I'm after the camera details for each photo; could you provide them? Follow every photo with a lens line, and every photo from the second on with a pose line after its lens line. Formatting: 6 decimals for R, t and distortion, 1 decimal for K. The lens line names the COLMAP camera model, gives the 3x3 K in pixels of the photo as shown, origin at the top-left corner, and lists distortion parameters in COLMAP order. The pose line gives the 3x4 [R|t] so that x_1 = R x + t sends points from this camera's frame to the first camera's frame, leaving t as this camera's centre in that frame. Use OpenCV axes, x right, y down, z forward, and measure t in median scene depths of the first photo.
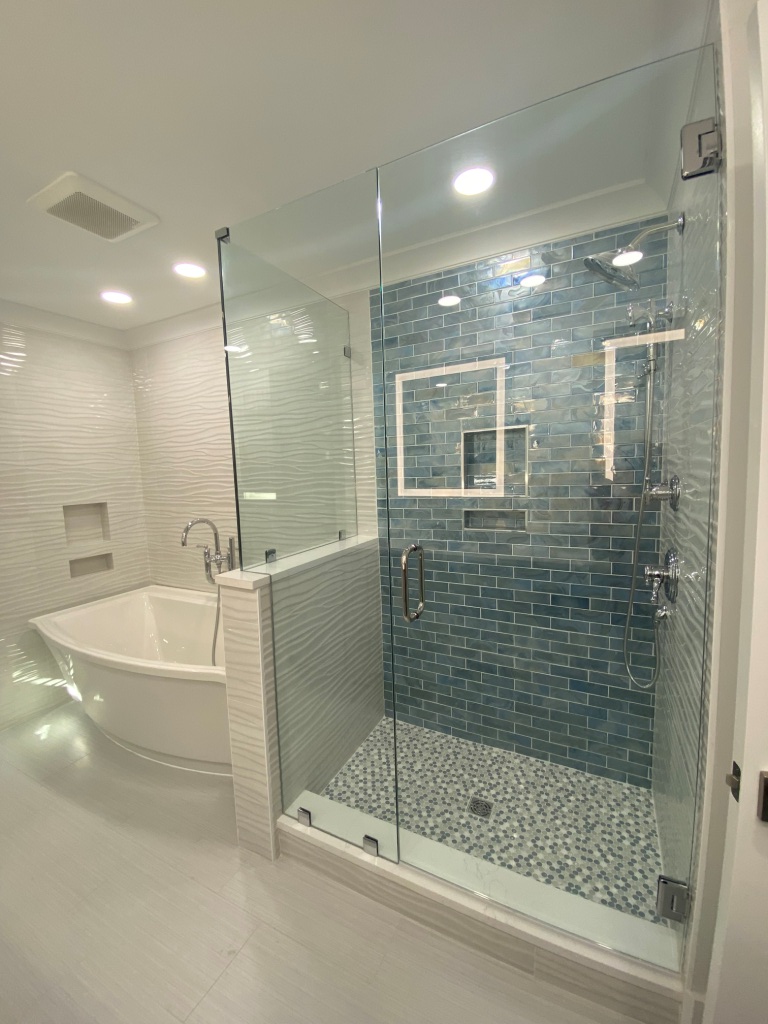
lens RADIAL K [[421.8, 0, 380.3], [0, 421.8, 504.5], [0, 0, 1]] dist [0.001873, -0.014198]
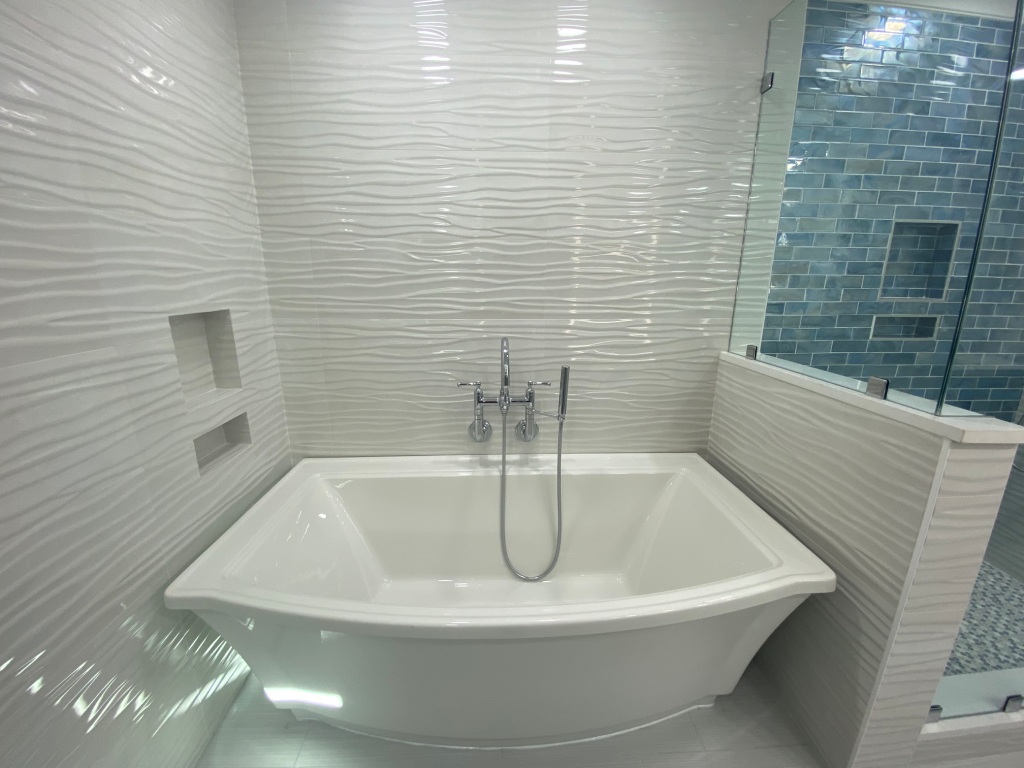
lens RADIAL K [[421.8, 0, 512.0], [0, 421.8, 384.0], [0, 0, 1]] dist [0.001873, -0.014198]
pose [[0.872139, -0.083851, 0.482020, -0.648657], [0.009954, 0.988041, 0.153867, 0.008505], [-0.489158, -0.129395, 0.862544, 0.449738]]
